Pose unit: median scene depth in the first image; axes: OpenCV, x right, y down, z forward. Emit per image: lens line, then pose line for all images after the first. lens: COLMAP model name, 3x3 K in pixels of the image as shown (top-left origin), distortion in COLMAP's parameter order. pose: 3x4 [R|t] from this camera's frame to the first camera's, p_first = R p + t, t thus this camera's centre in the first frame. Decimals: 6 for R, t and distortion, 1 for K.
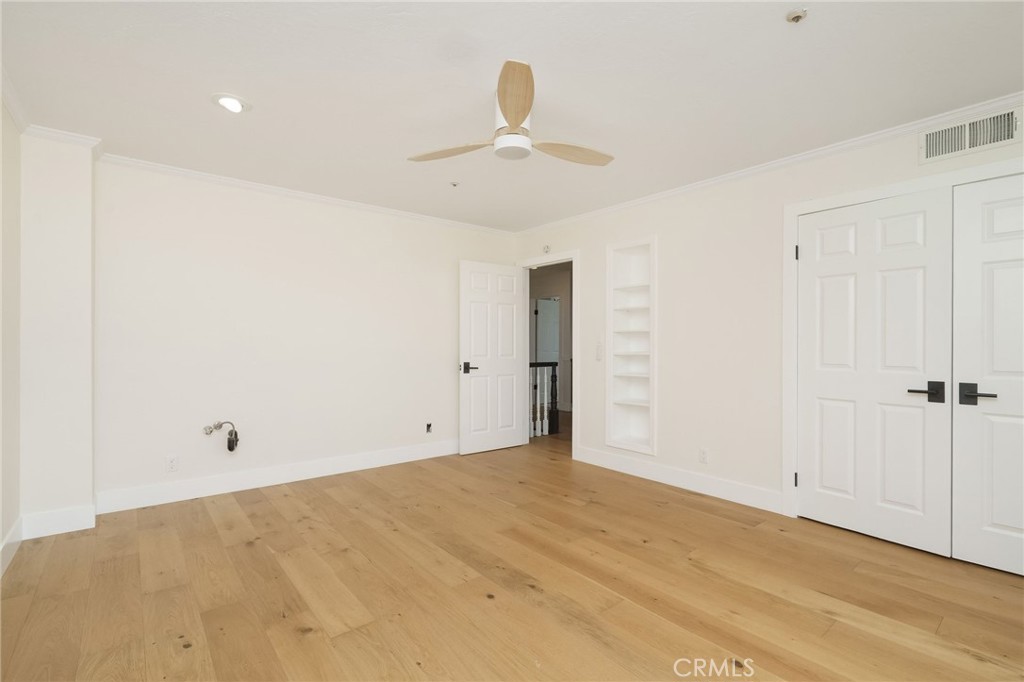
lens RADIAL K [[469.7, 0, 510.8], [0, 469.7, 341.6], [0, 0, 1]] dist [-0.000437, -0.000067]
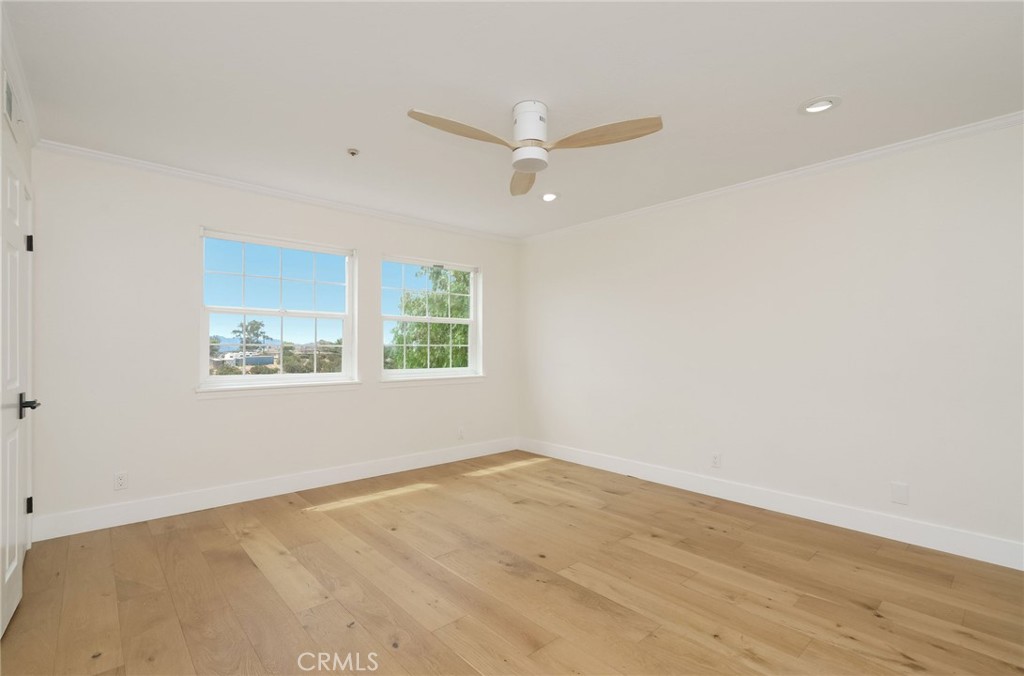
lens RADIAL K [[469.7, 0, 511.9], [0, 469.7, 341.0], [0, 0, 1]] dist [-0.000437, -0.000067]
pose [[-0.998955, -0.007478, -0.045097, 0.084672], [-0.006348, 0.999663, -0.025156, 0.009848], [0.045270, -0.024843, -0.998666, 1.947031]]
